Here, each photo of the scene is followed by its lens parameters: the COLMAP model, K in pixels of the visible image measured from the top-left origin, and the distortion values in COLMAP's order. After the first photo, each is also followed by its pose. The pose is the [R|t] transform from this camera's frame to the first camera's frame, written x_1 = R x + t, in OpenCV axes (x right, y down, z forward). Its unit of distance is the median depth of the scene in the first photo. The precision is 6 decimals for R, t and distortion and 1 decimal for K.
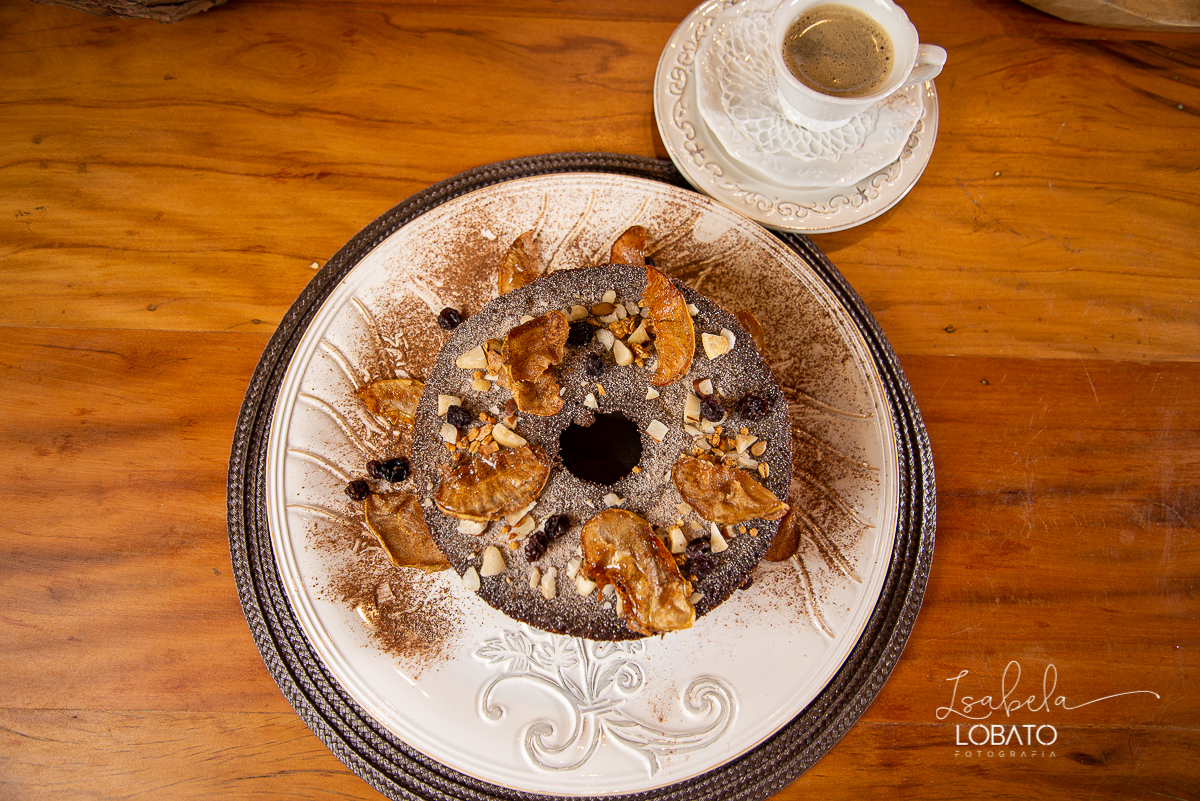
lens RADIAL K [[568.7, 0, 600.0], [0, 568.7, 400.5], [0, 0, 1]] dist [-0.040931, 0.000139]
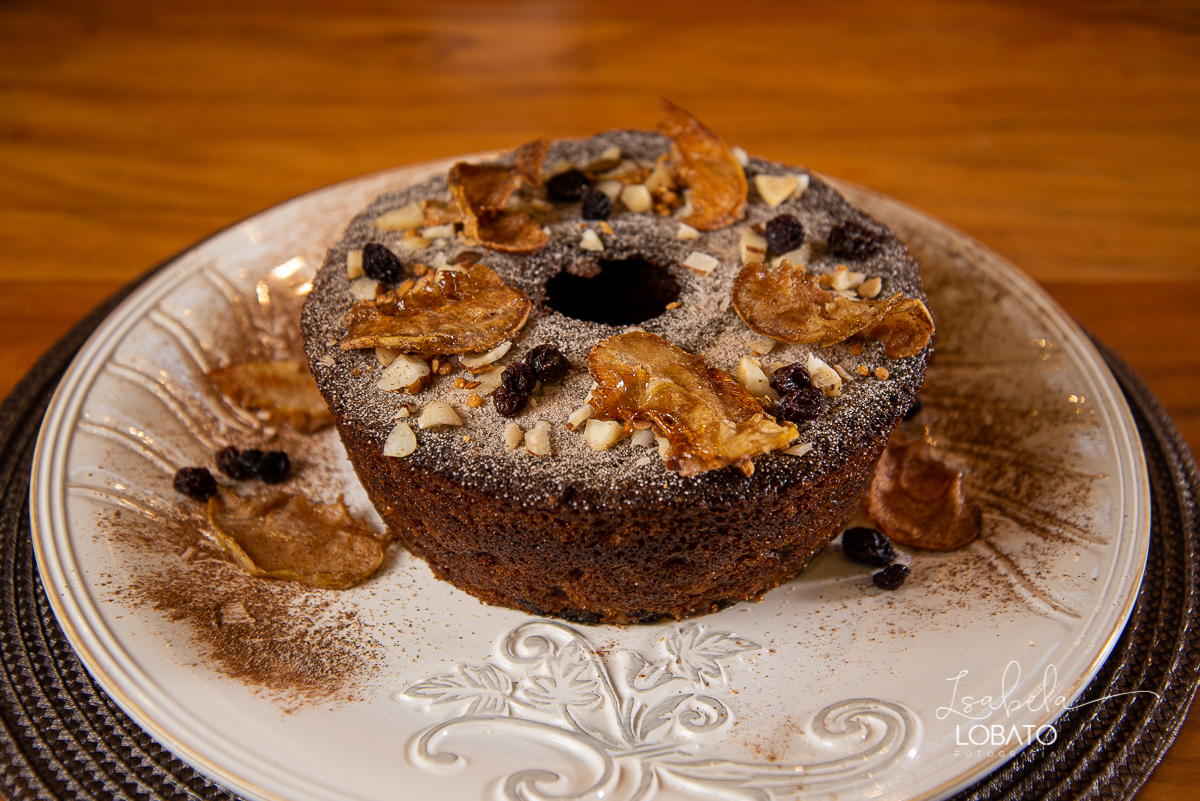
lens RADIAL K [[970.6, 0, 610.7], [0, 970.6, 398.9], [0, 0, 1]] dist [-0.012818, 0.101880]
pose [[0.997123, -0.073464, 0.018692, -0.026616], [0.075146, 0.925503, -0.371210, 0.539314], [0.009971, 0.371546, 0.928361, 0.063130]]
